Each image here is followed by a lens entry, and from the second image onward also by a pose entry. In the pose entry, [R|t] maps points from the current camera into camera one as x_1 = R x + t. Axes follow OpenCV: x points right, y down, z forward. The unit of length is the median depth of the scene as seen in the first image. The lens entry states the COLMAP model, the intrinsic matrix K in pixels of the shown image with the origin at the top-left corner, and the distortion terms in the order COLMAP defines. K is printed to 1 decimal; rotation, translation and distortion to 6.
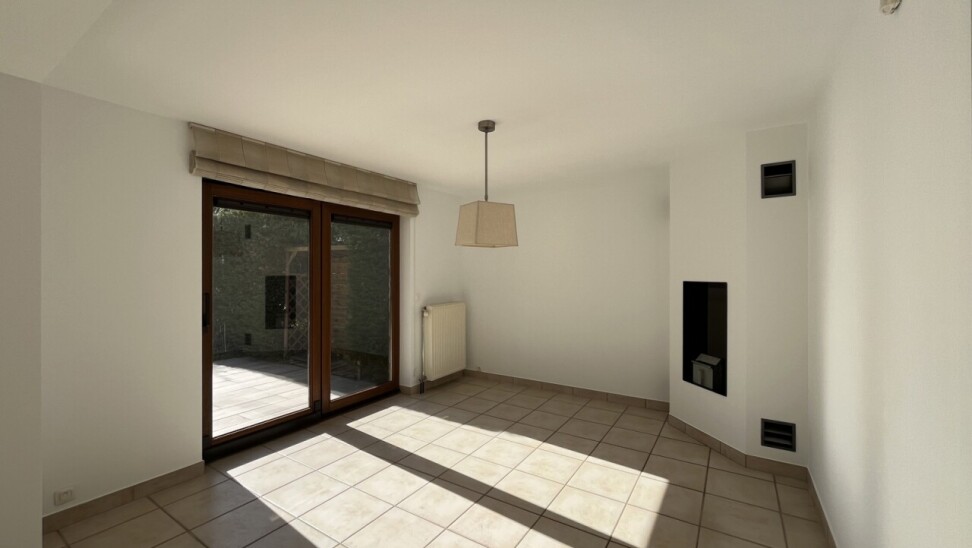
lens RADIAL K [[390.6, 0, 482.1], [0, 390.6, 271.5], [0, 0, 1]] dist [-0.002840, 0.000051]
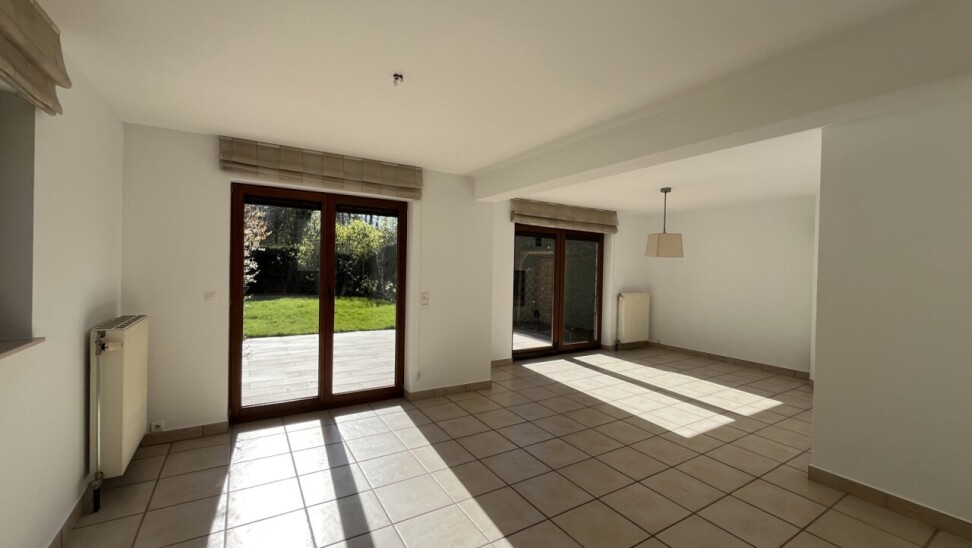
lens RADIAL K [[390.6, 0, 484.4], [0, 390.6, 271.6], [0, 0, 1]] dist [-0.002840, 0.000051]
pose [[0.904230, 0.025064, -0.426310, 0.020433], [-0.021345, 0.999681, 0.013500, -0.003054], [0.426512, -0.003107, 0.904476, -0.623805]]
